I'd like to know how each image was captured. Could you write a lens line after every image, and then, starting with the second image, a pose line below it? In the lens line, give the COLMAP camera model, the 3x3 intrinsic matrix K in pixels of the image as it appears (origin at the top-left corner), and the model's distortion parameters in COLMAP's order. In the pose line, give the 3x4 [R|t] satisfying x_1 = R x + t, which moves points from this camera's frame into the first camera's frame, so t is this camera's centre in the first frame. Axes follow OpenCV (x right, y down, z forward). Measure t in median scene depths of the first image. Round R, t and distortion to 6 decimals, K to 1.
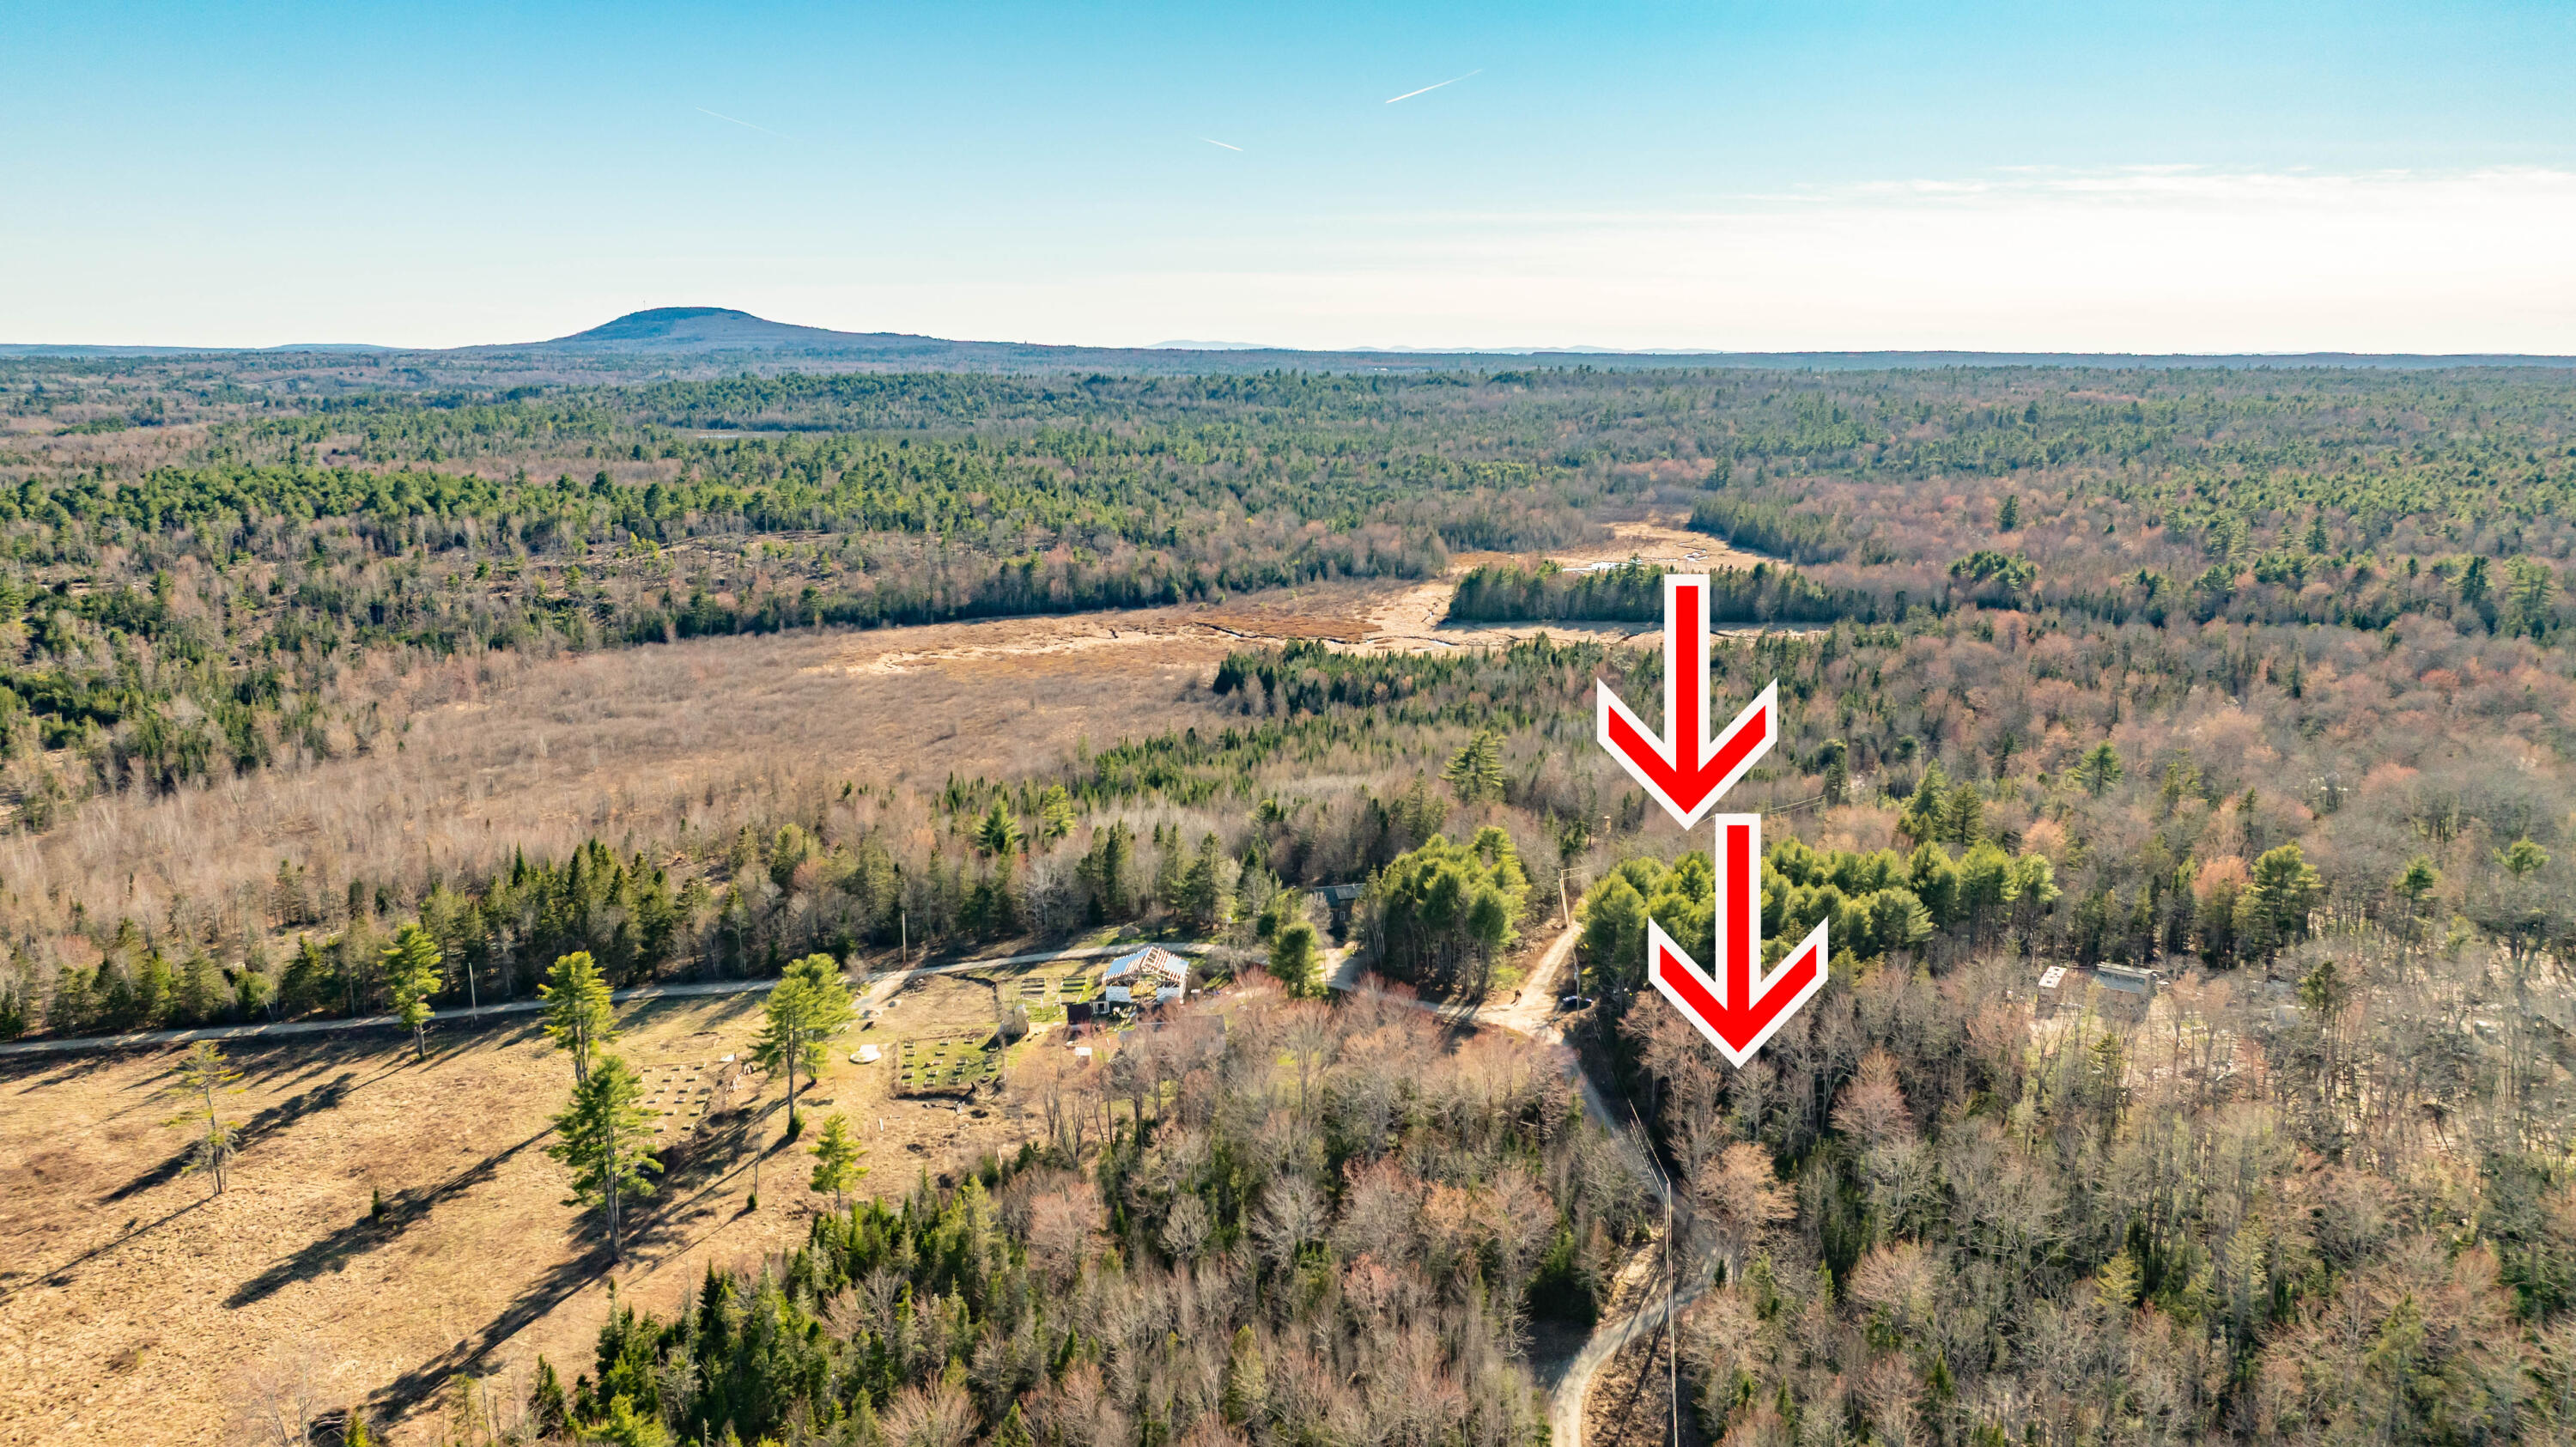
lens RADIAL K [[1890.9, 0, 1288.0], [0, 1890.9, 723.5], [0, 0, 1]] dist [-0.012449, 0.005957]
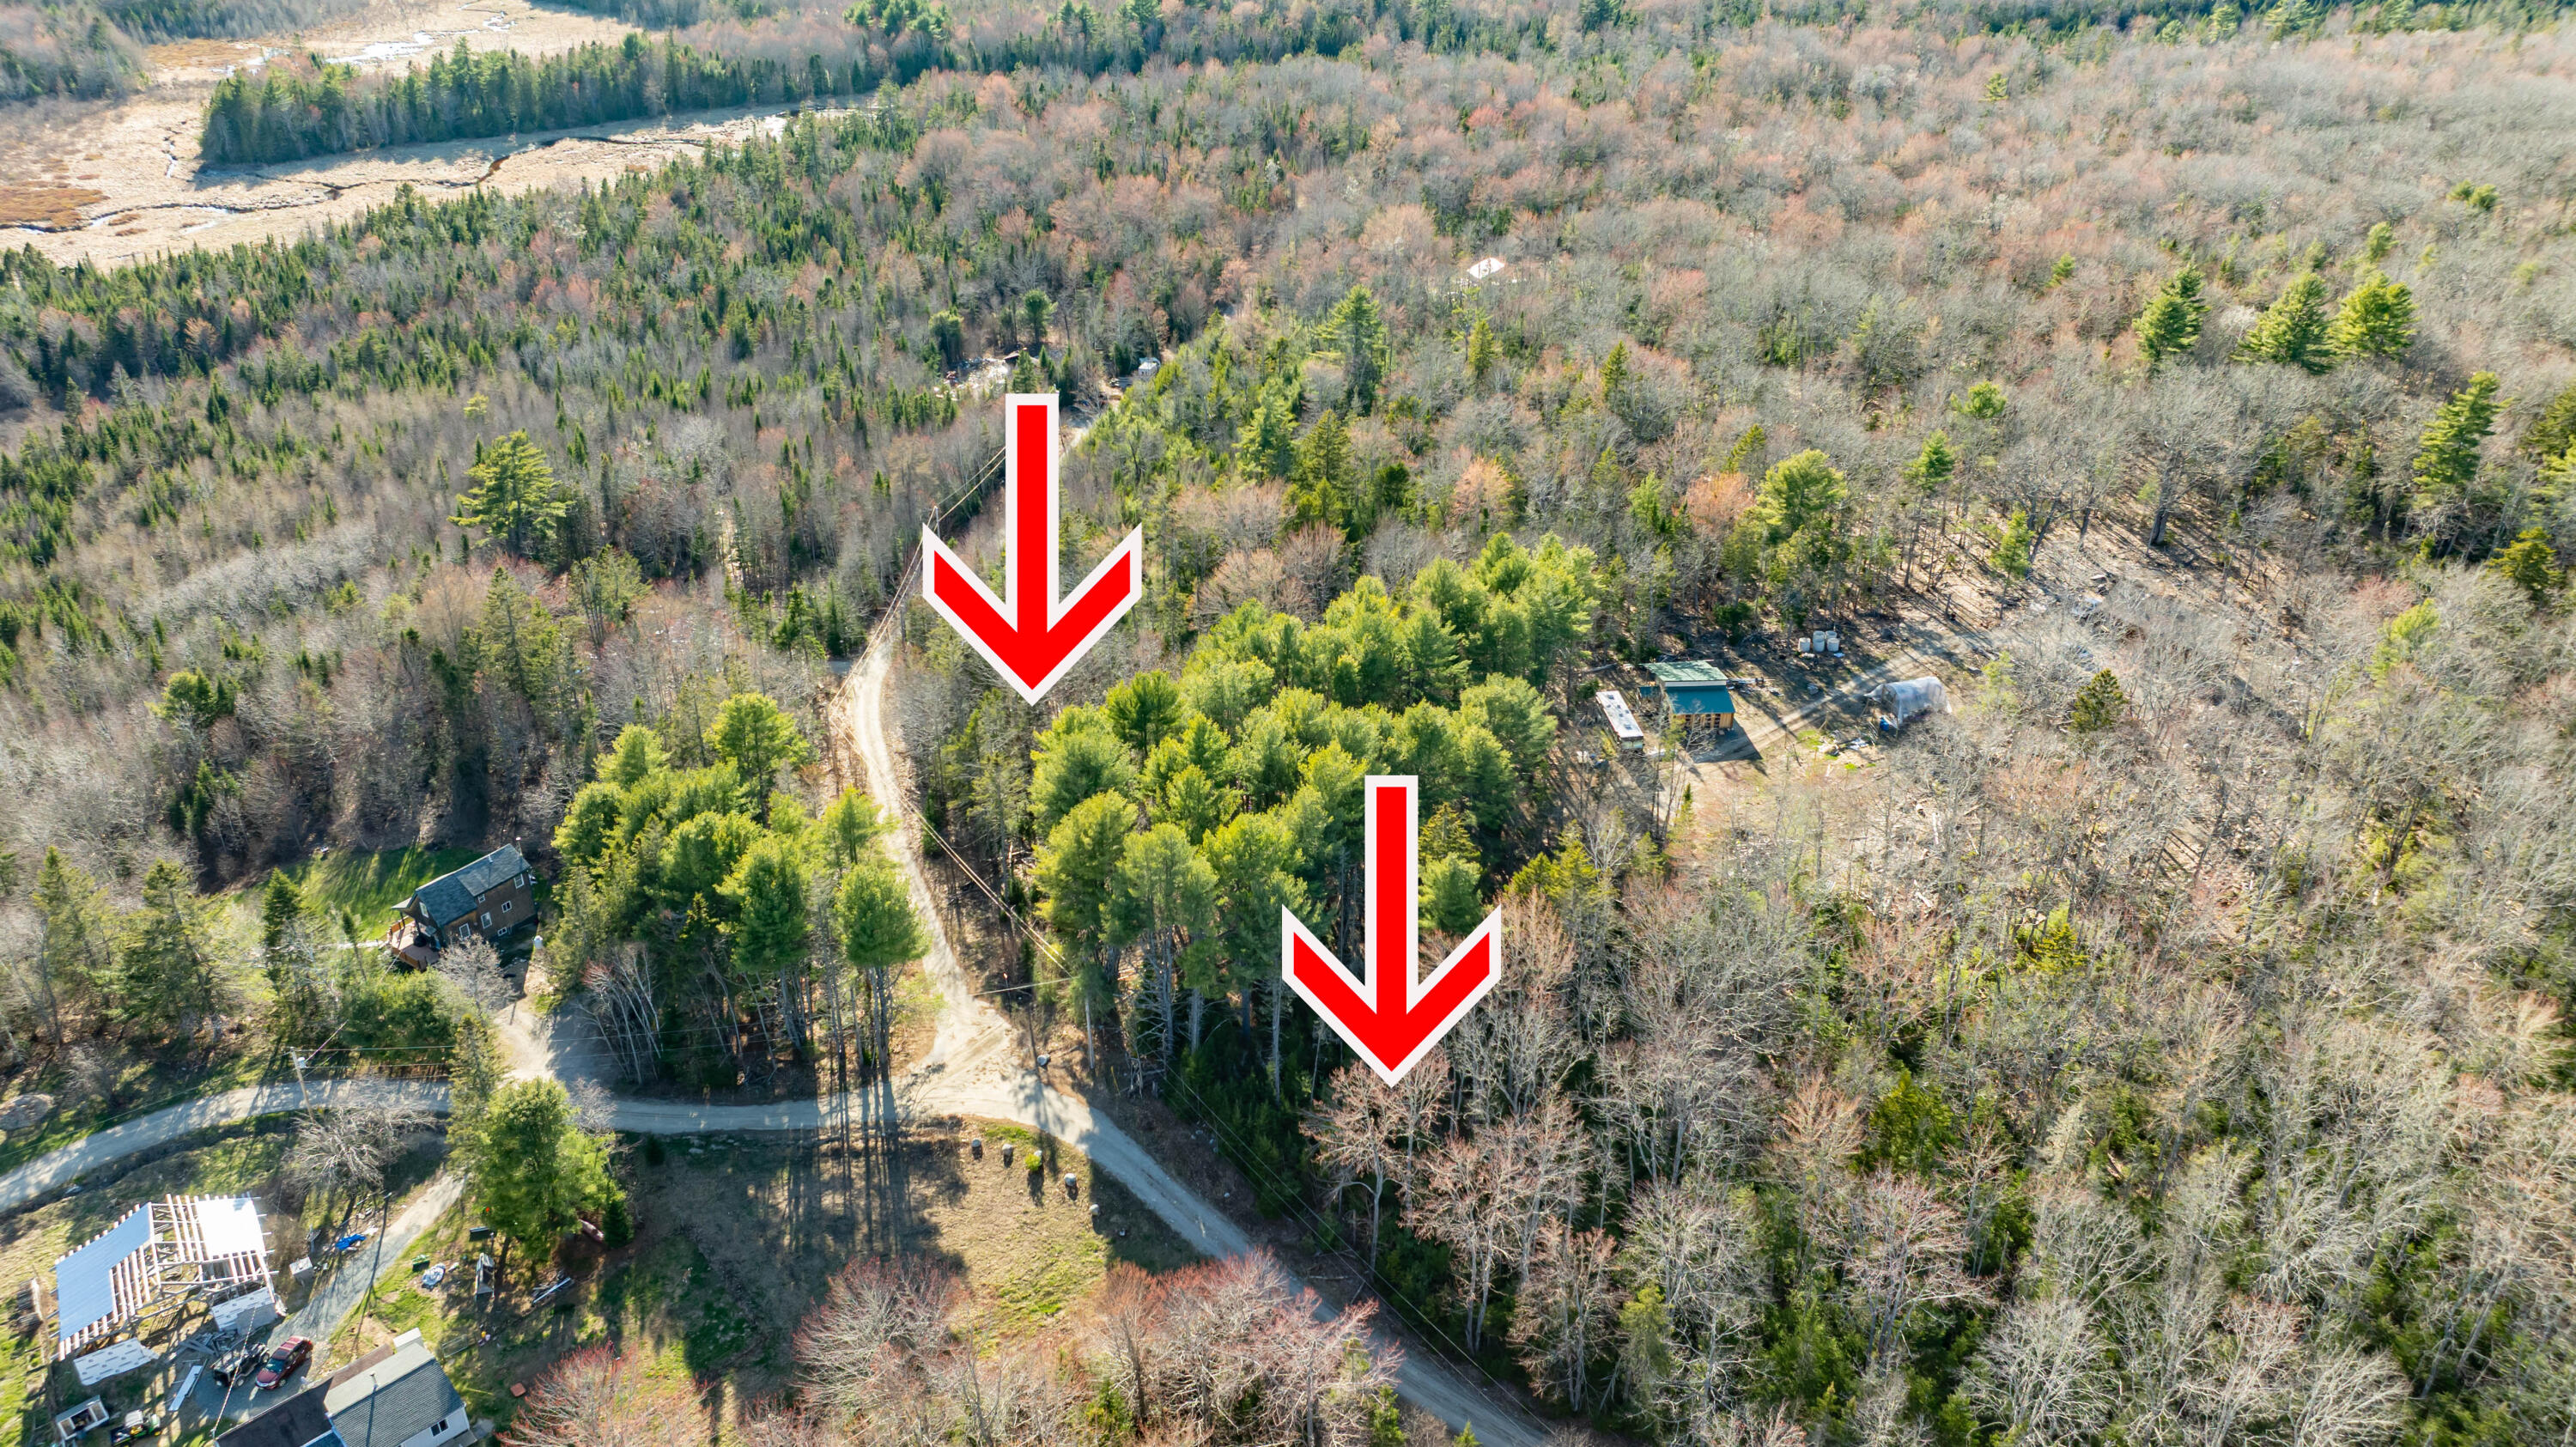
lens RADIAL K [[1890.9, 0, 1288.0], [0, 1890.9, 723.5], [0, 0, 1]] dist [-0.012449, 0.005957]
pose [[0.794495, -0.283884, 0.536831, -0.034969], [0.117495, 0.939162, 0.322754, -0.053519], [-0.595796, -0.193351, 0.779514, 0.279231]]
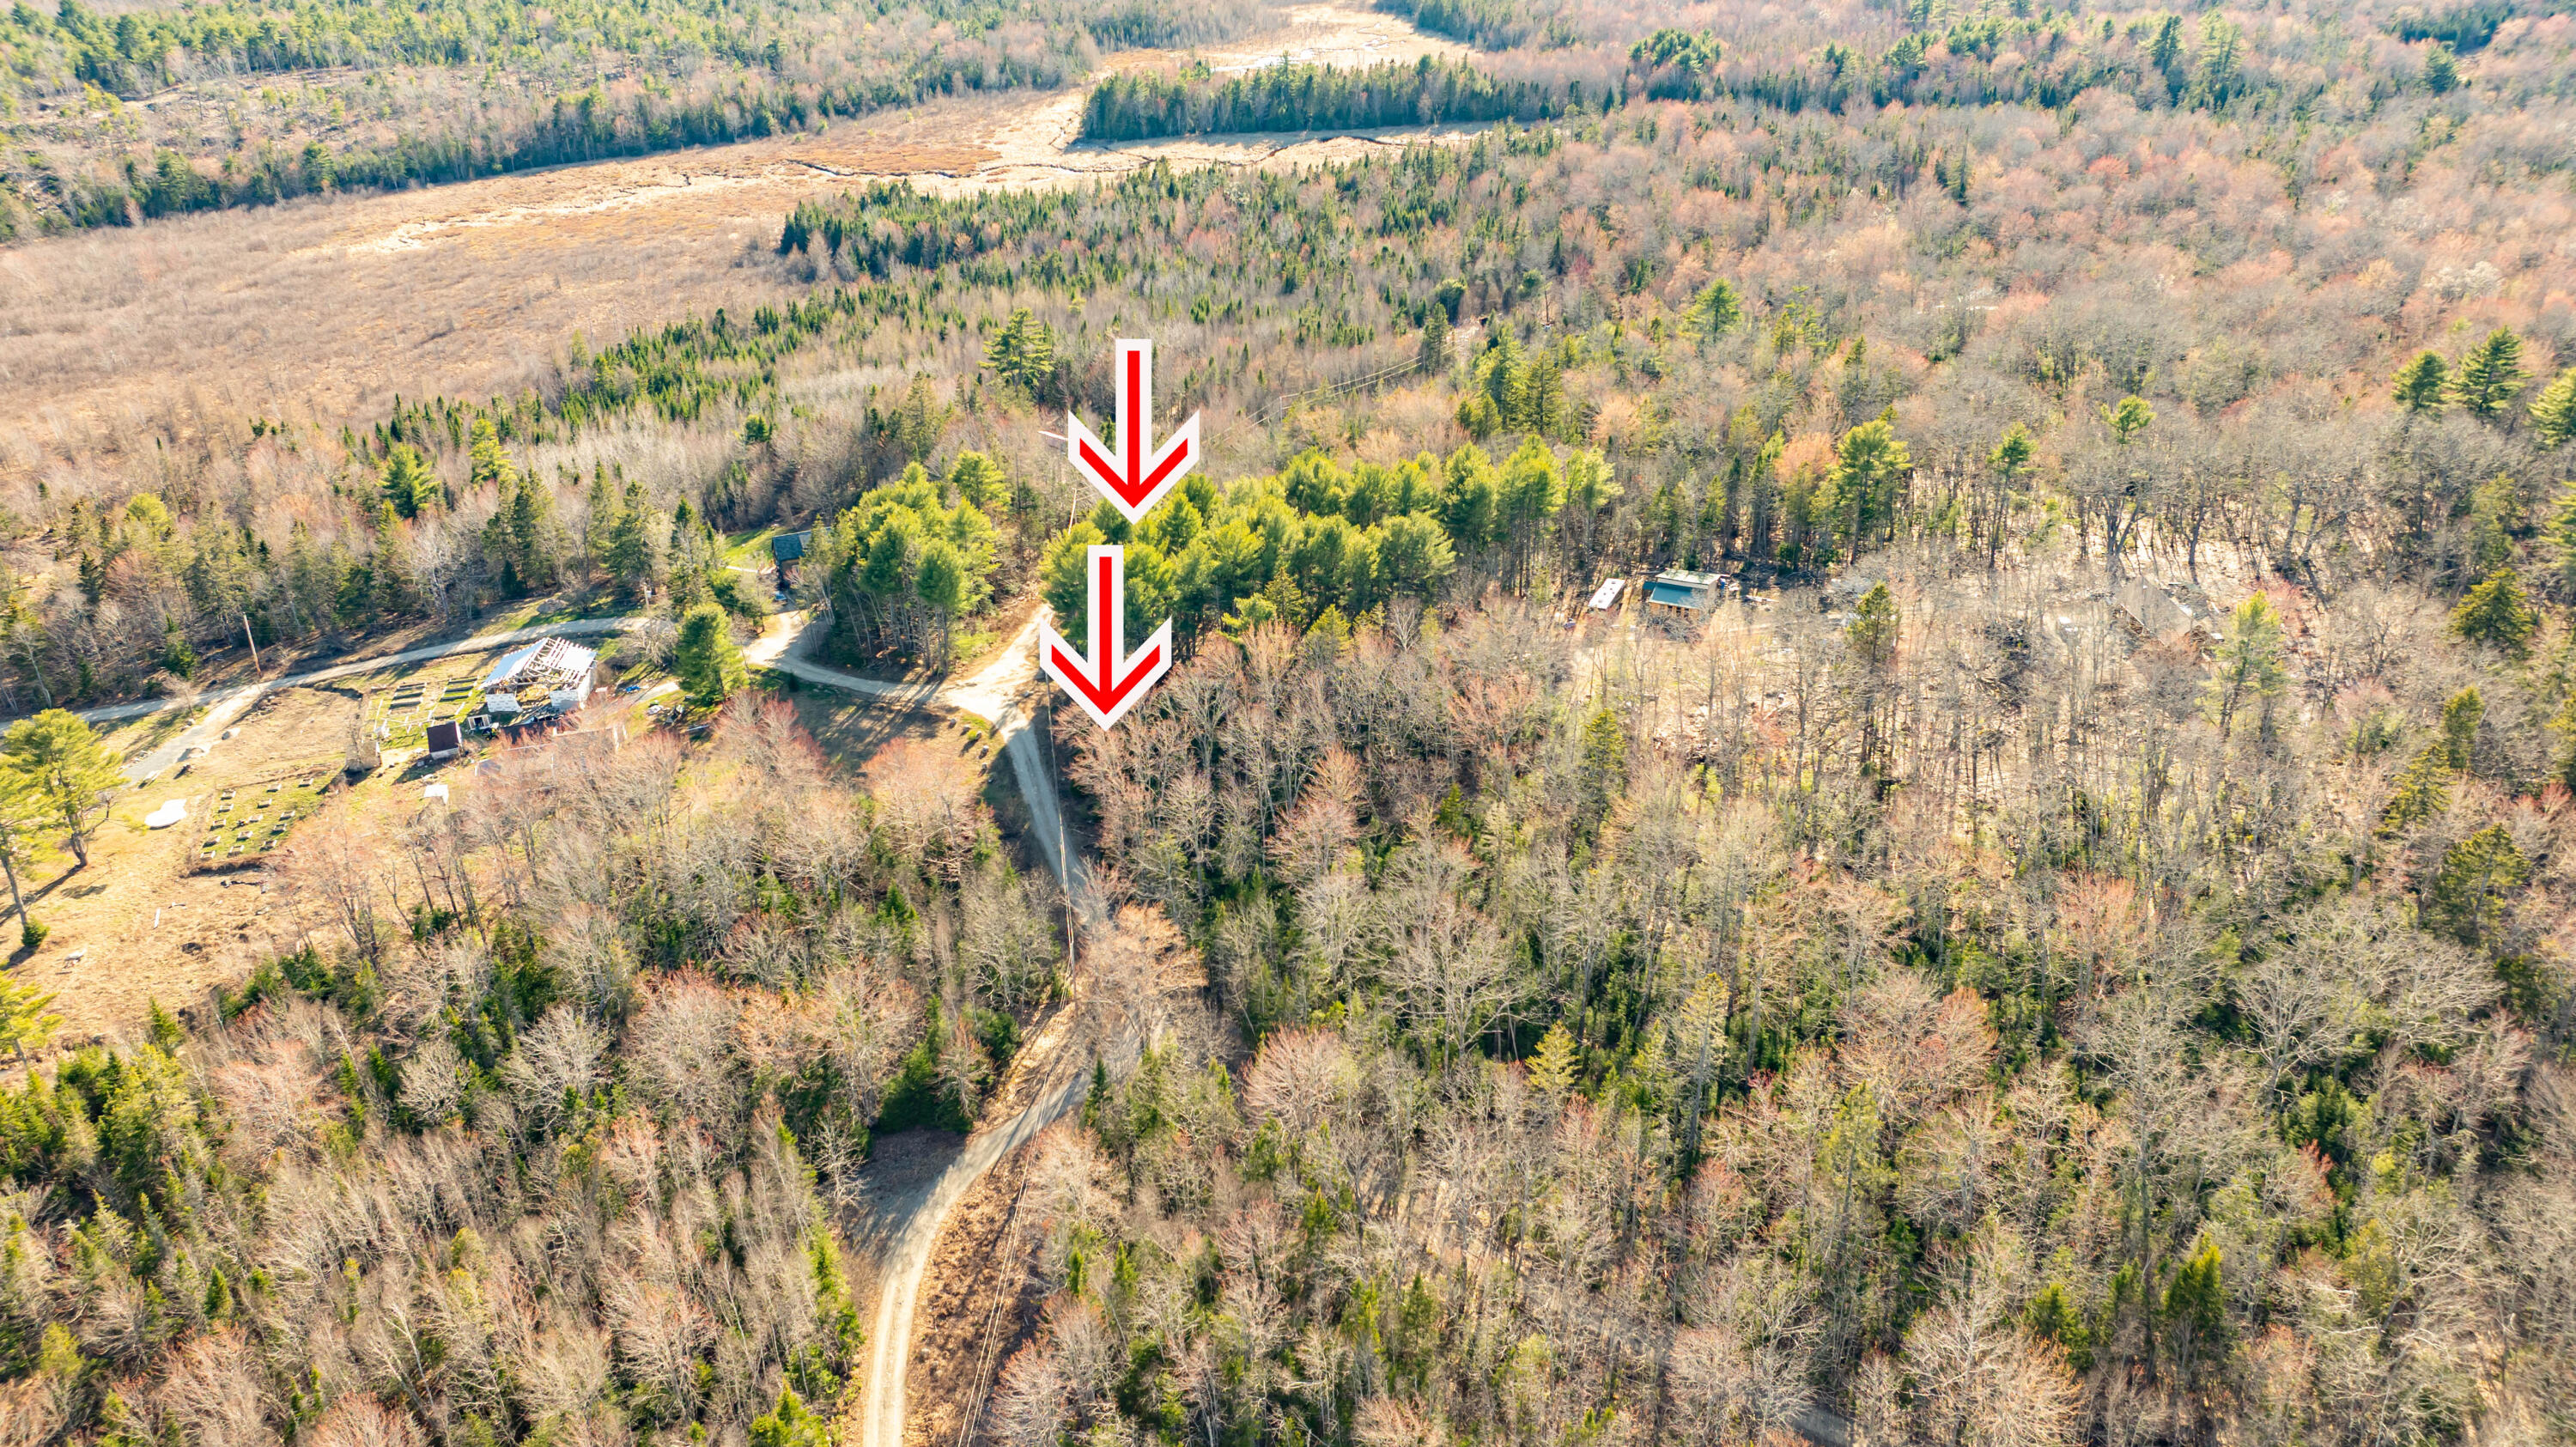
lens RADIAL K [[1897.3, 0, 1288.0], [0, 1897.3, 723.5], [0, 0, 1]] dist [-0.028564, 0.023683]
pose [[0.990507, -0.085328, 0.107776, 0.083995], [0.054580, 0.963698, 0.261357, -0.023580], [-0.126164, -0.252994, 0.959206, 0.086563]]
